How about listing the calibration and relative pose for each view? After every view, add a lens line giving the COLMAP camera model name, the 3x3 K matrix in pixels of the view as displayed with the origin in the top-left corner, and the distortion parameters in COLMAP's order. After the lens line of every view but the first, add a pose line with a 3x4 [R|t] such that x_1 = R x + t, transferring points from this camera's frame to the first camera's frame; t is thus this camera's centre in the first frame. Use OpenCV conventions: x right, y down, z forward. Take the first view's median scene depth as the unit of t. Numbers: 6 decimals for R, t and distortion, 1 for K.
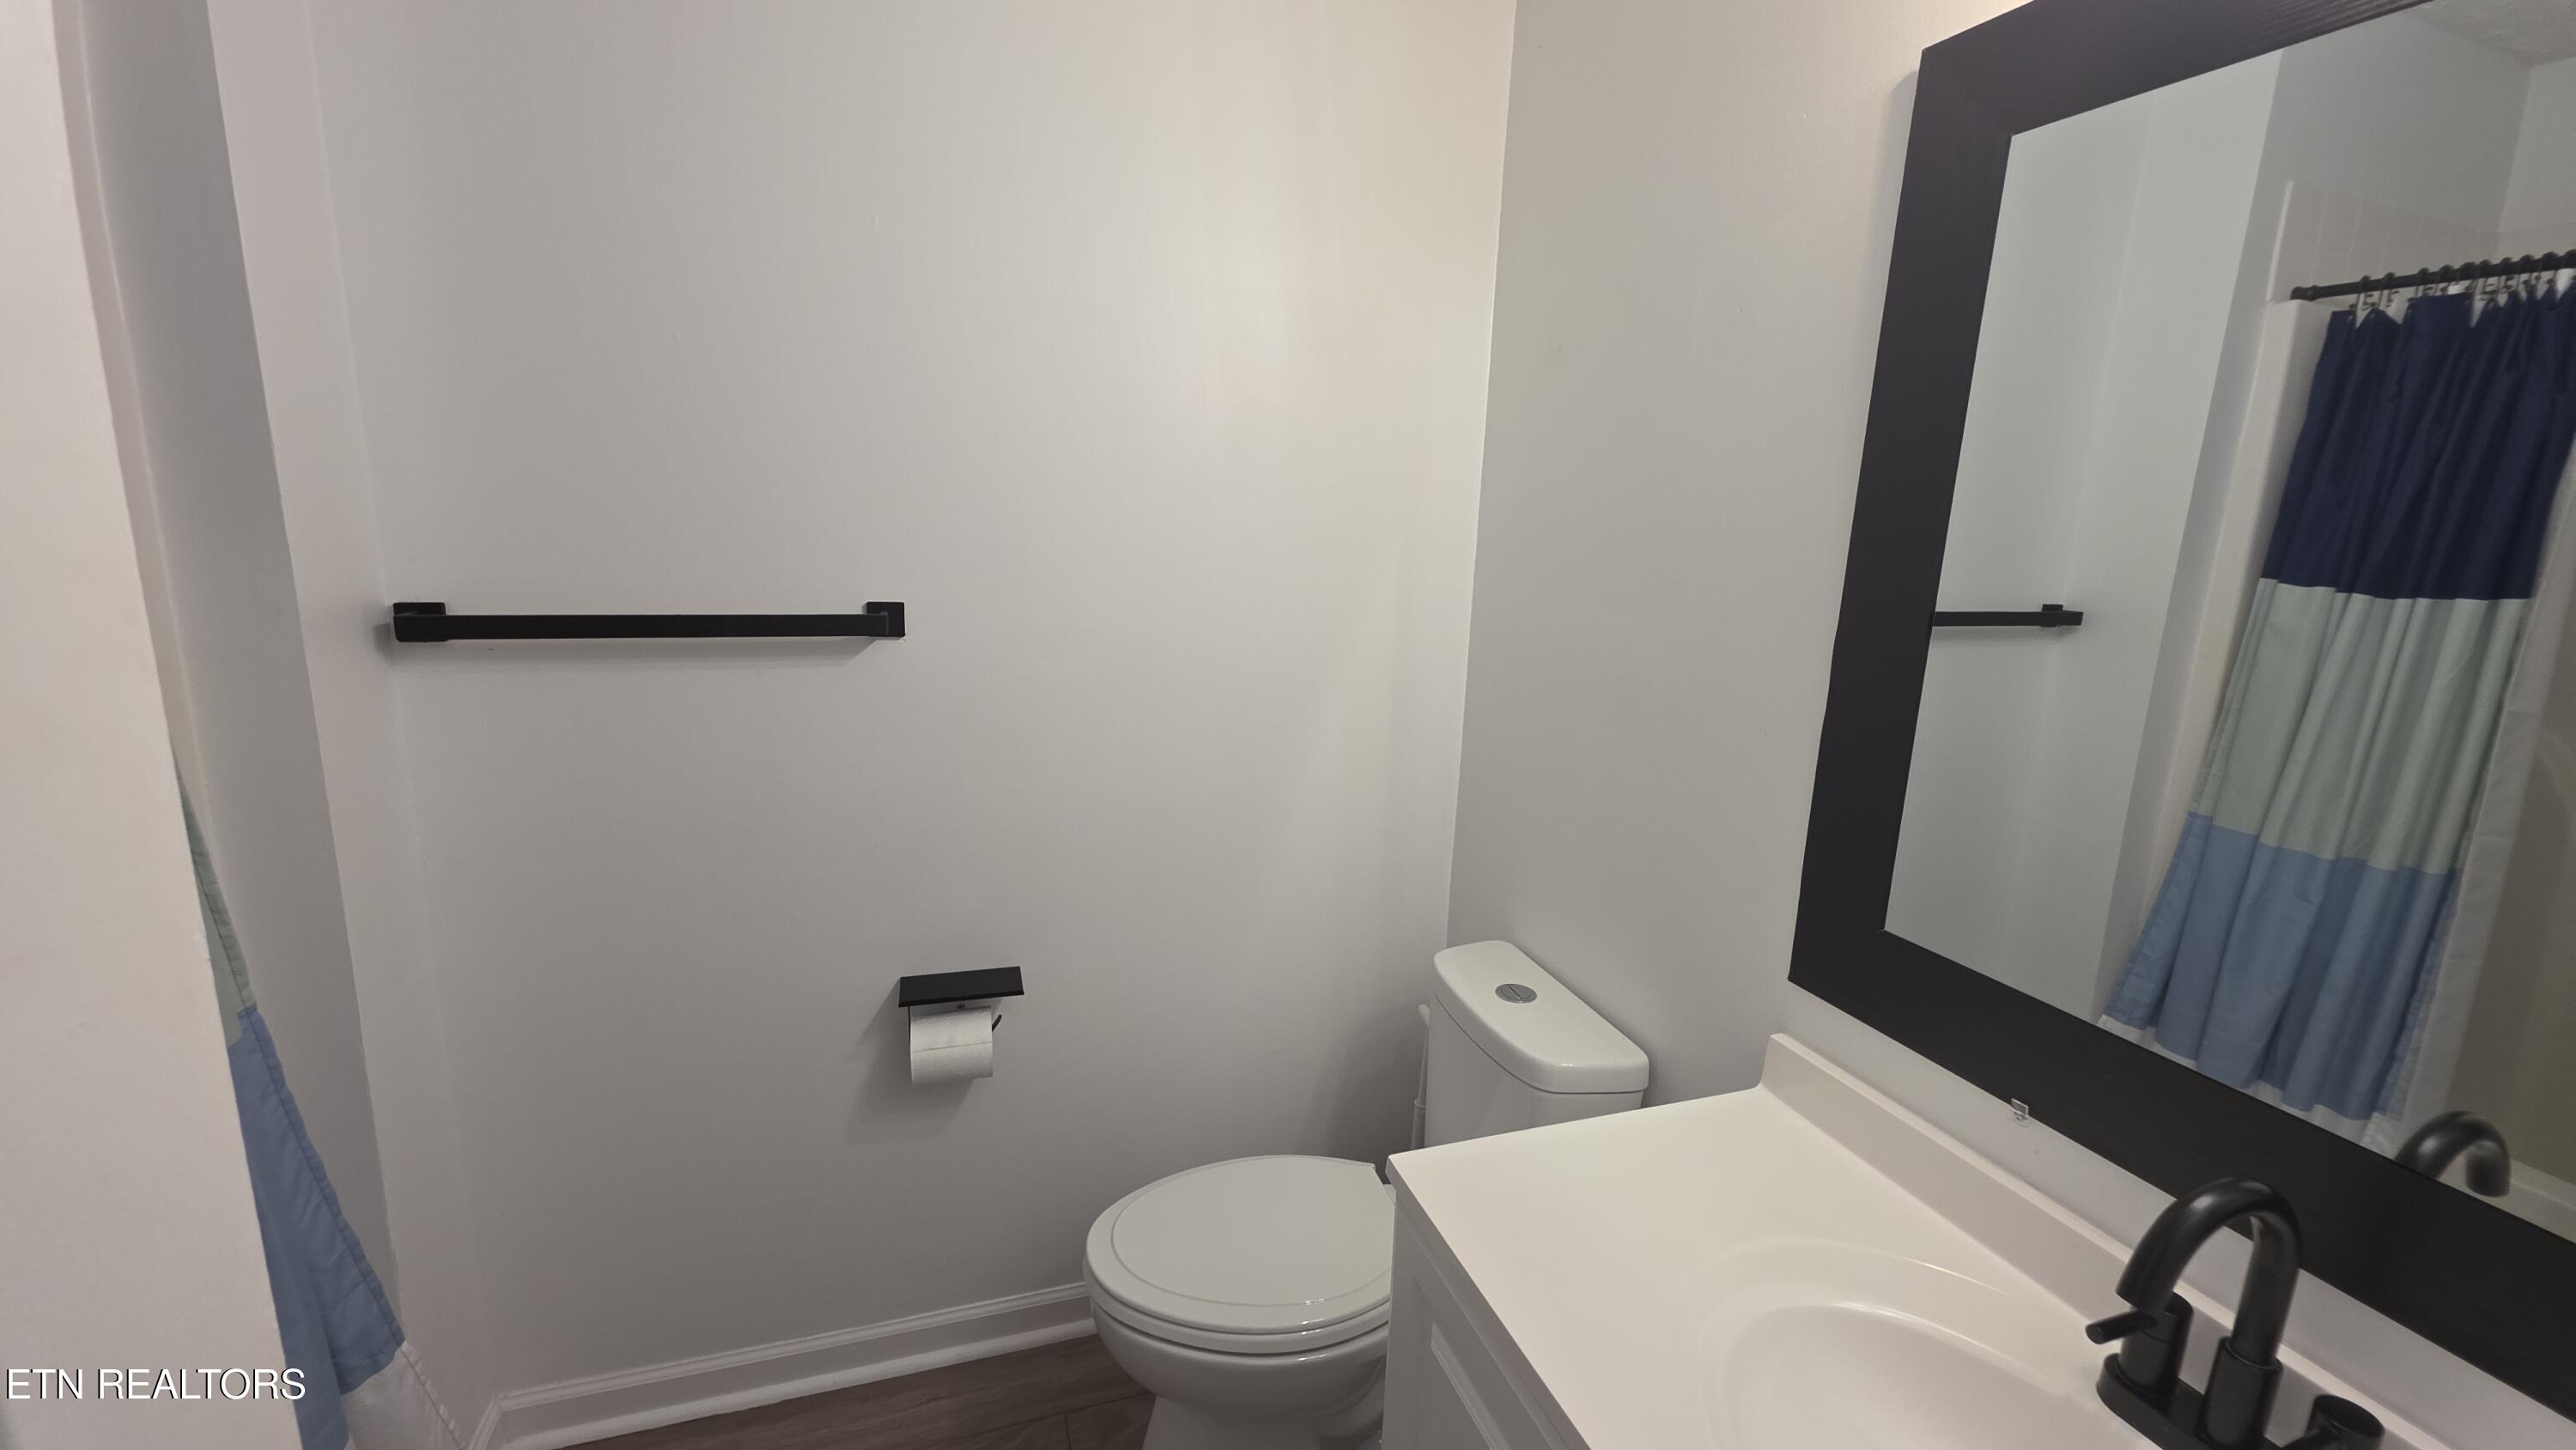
lens RADIAL K [[1033.9, 0, 1279.9], [0, 1033.9, 722.3], [0, 0, 1]] dist [0.021979, -0.014323]
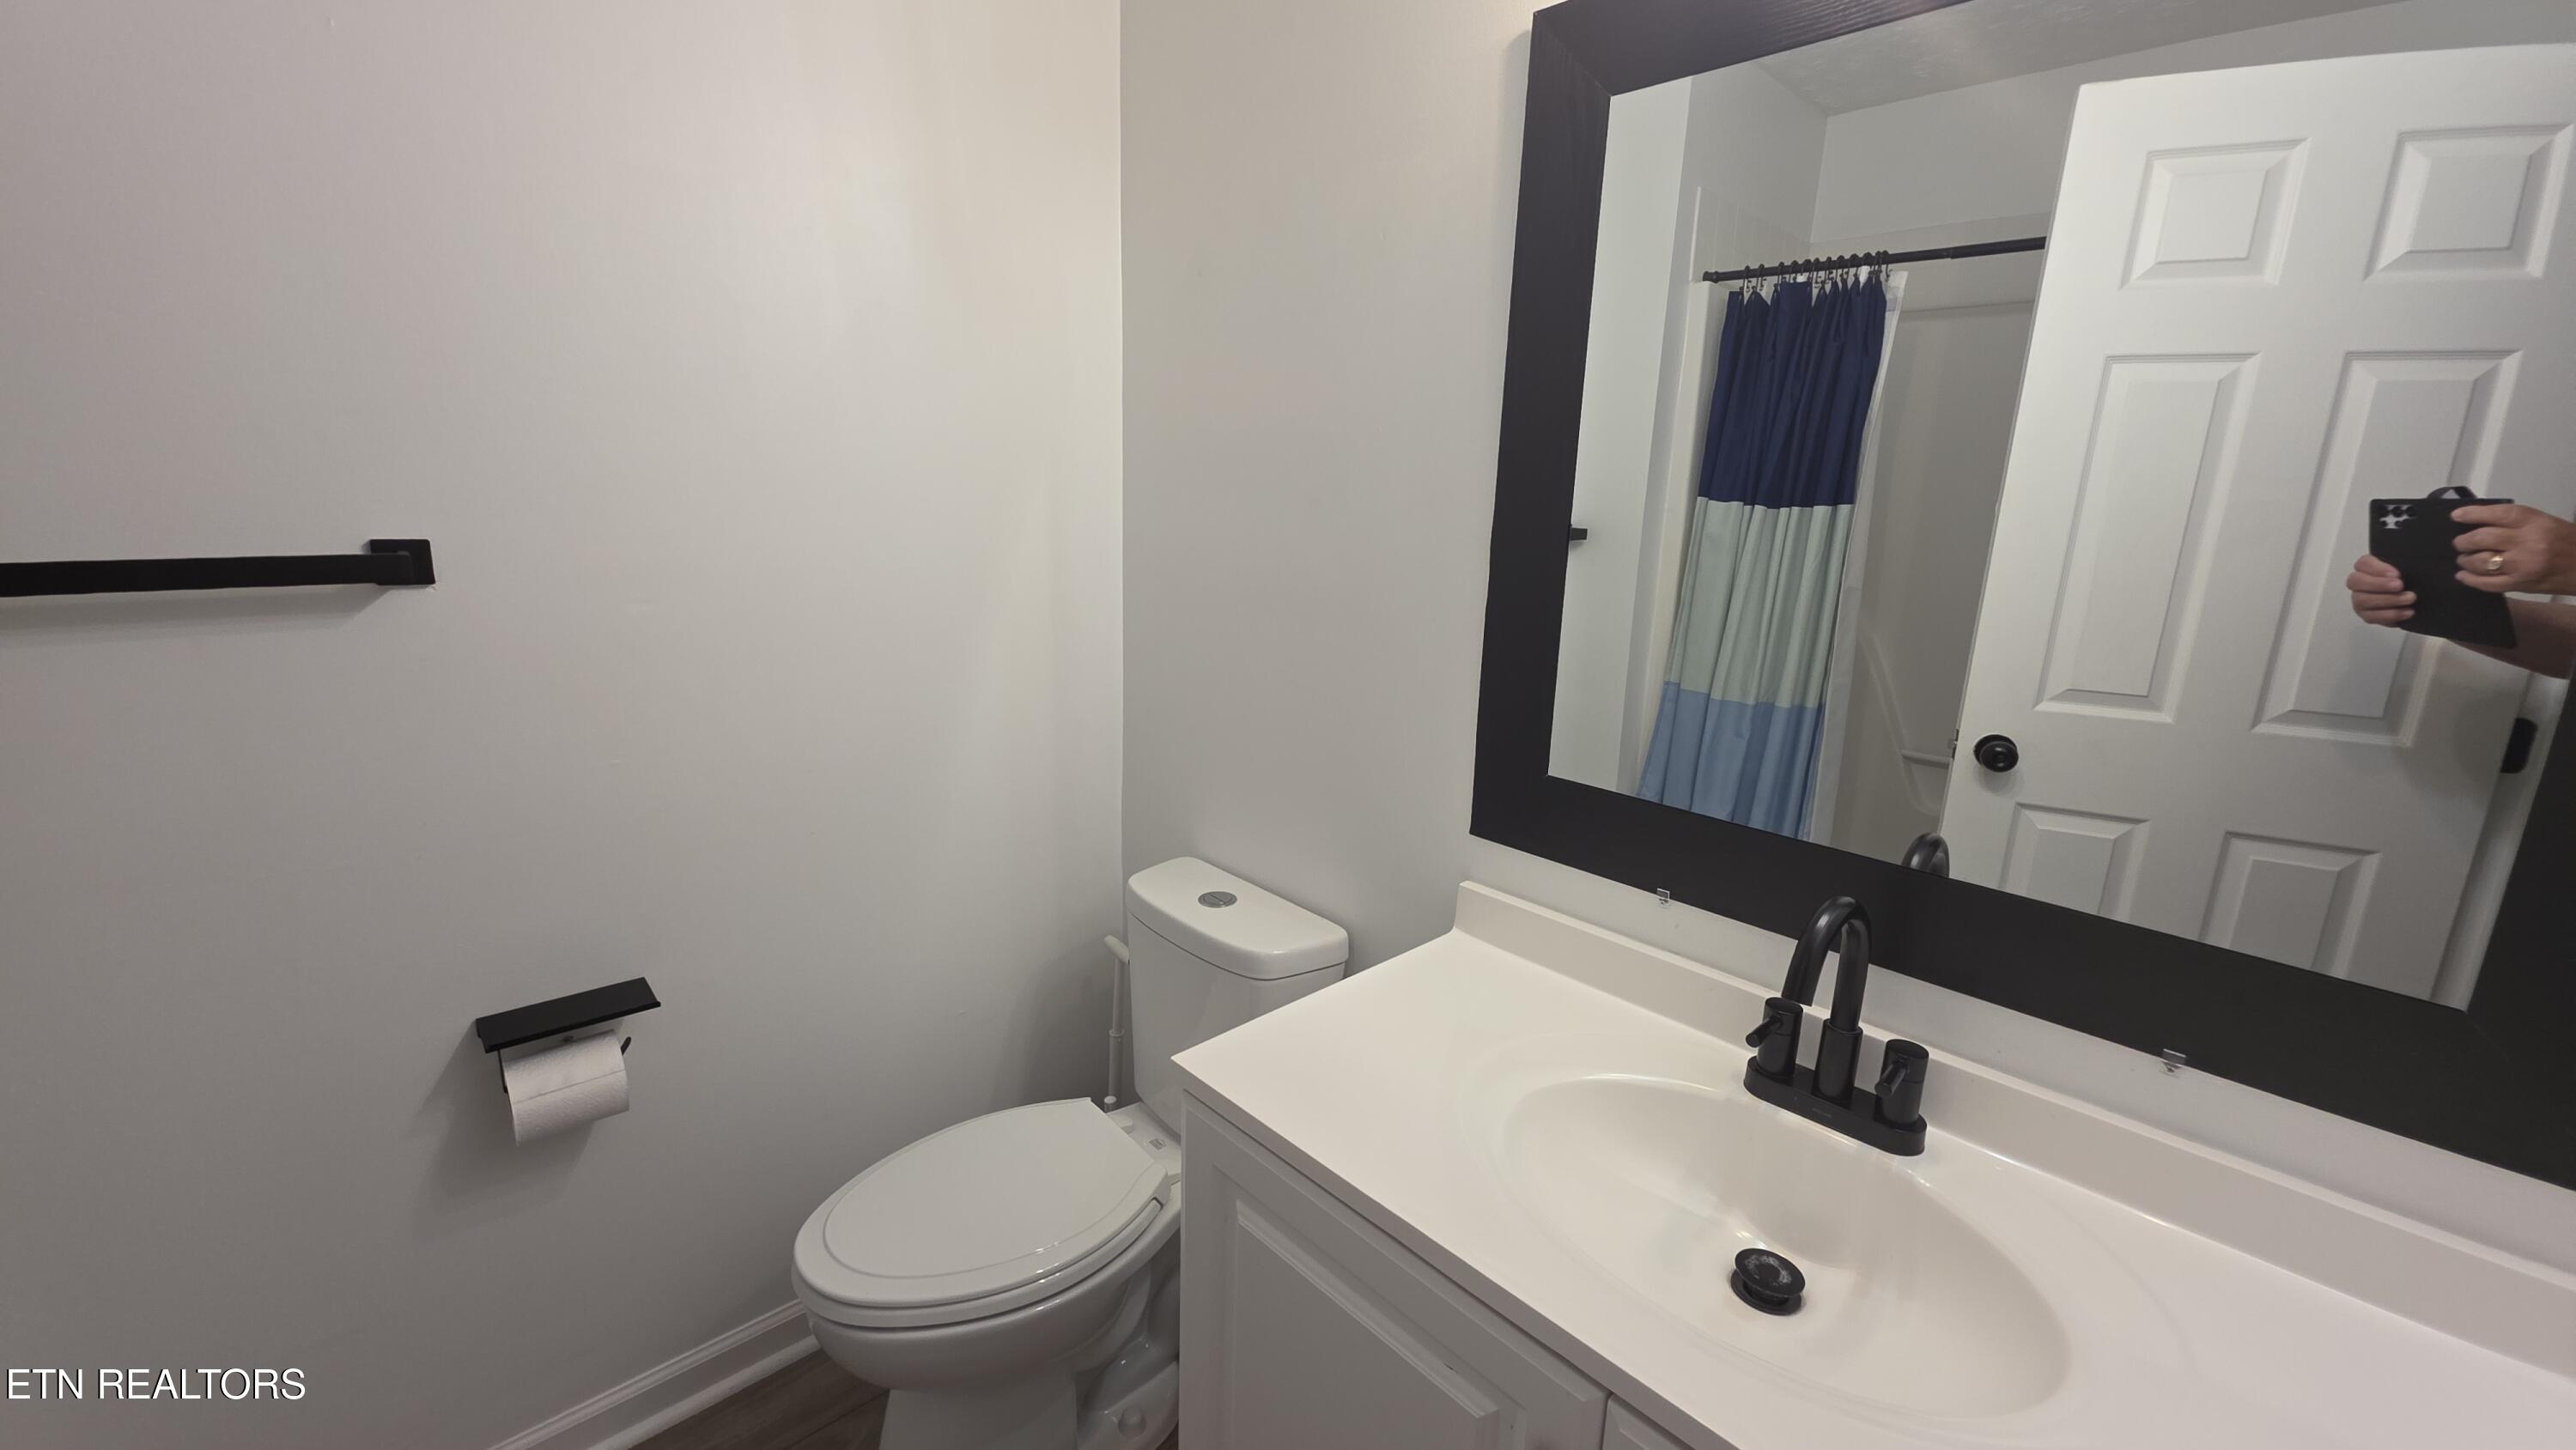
lens RADIAL K [[1033.1, 0, 1288.7], [0, 1033.1, 727.6], [0, 0, 1]] dist [0.001024, 0.000112]
pose [[0.906756, -0.104026, 0.408623, -0.098754], [0.085316, 0.994309, 0.063809, 0.026092], [-0.412935, -0.022997, 0.910470, 0.027499]]
